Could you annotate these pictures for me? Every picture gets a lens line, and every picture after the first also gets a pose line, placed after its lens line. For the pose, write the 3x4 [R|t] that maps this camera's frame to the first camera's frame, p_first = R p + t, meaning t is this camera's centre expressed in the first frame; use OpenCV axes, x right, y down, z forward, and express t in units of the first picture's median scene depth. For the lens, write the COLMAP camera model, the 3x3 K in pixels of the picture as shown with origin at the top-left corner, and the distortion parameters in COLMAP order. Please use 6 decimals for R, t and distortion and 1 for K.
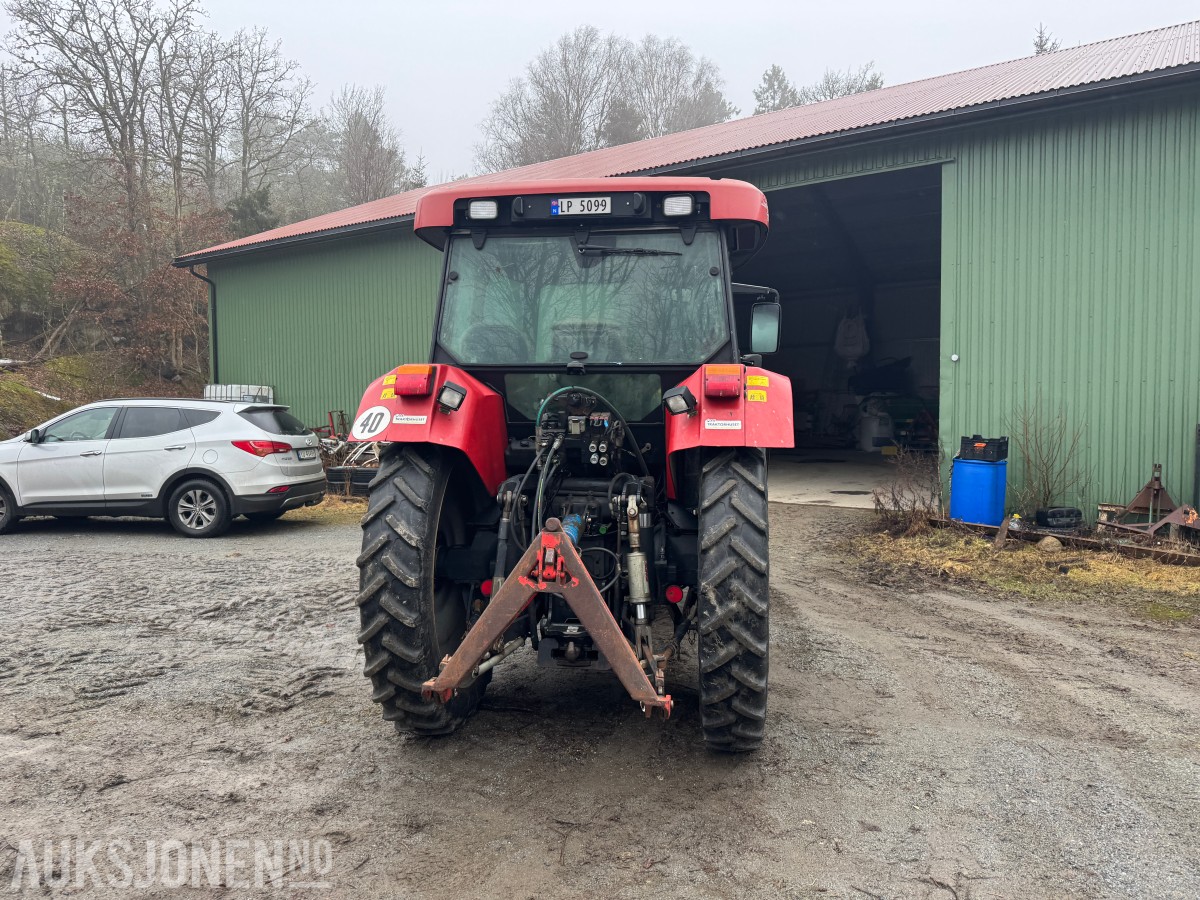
lens RADIAL K [[844.9, 0, 610.2], [0, 844.9, 439.8], [0, 0, 1]] dist [0.045020, -0.058596]
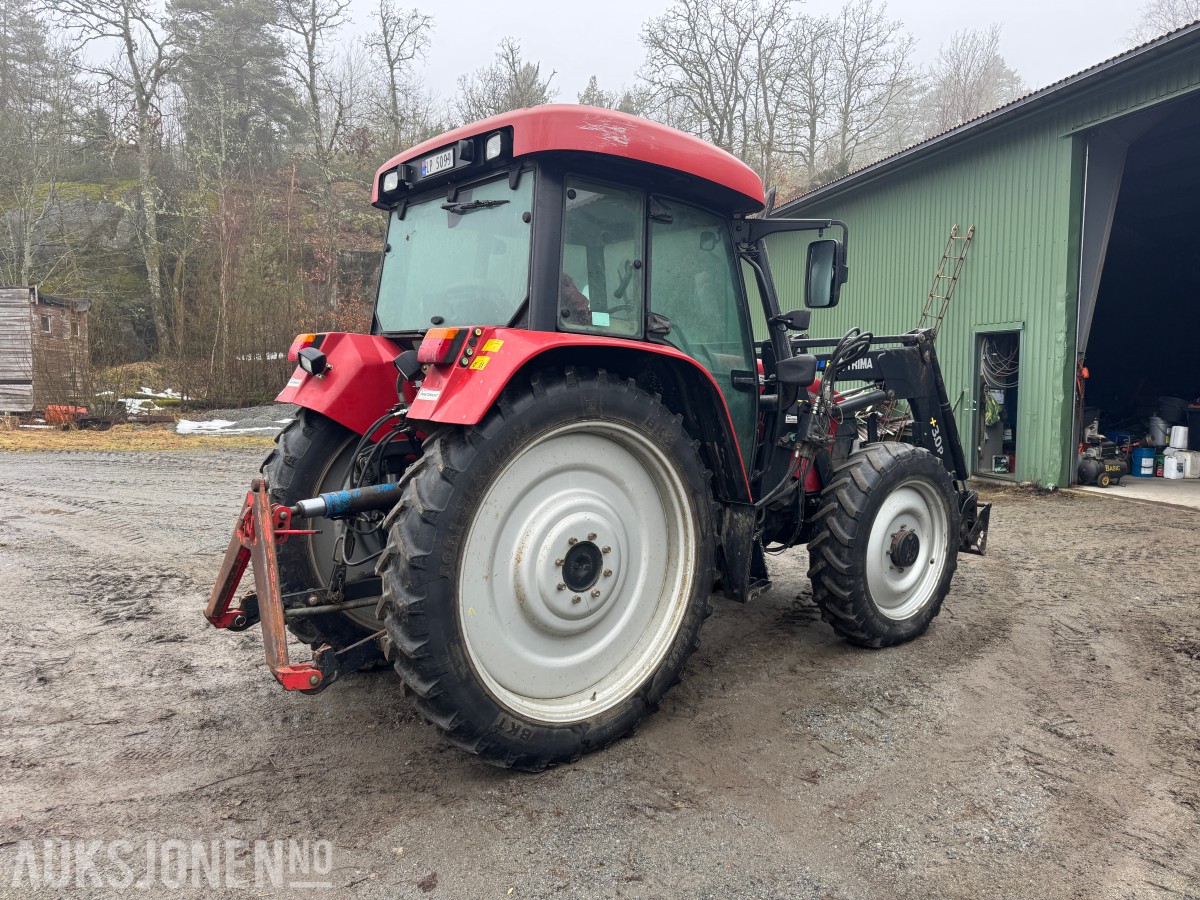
lens RADIAL K [[844.9, 0, 602.9], [0, 844.9, 439.1], [0, 0, 1]] dist [0.045020, -0.058596]
pose [[0.736774, 0.065422, -0.672967, 0.328143], [-0.039740, 0.997777, 0.053490, -0.009407], [0.674970, -0.012666, 0.737736, 0.173856]]
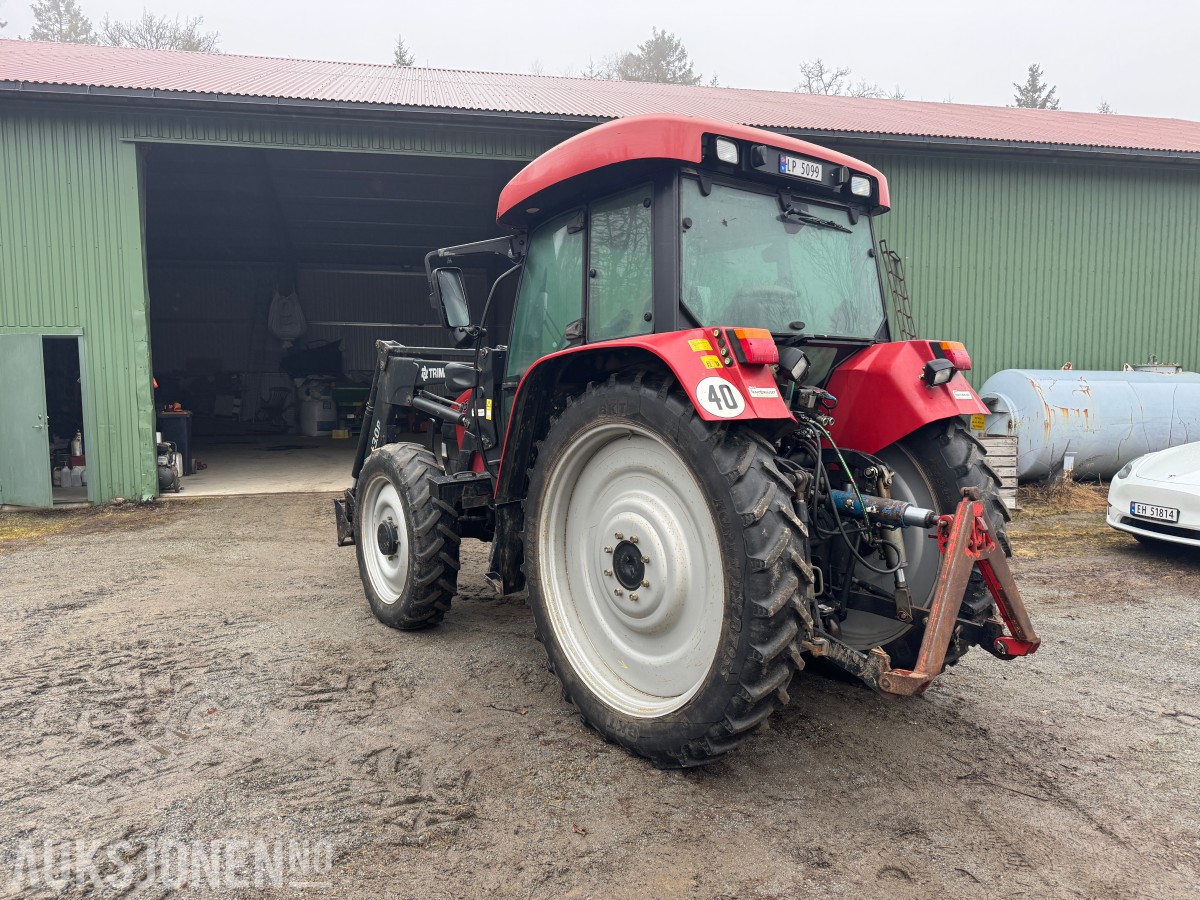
lens RADIAL K [[844.9, 0, 593.4], [0, 844.9, 457.2], [0, 0, 1]] dist [0.045020, -0.058596]
pose [[0.695169, -0.056992, 0.716584, -0.382119], [0.030029, 0.998284, 0.050264, -0.002639], [-0.718219, -0.013424, 0.695688, 0.210868]]
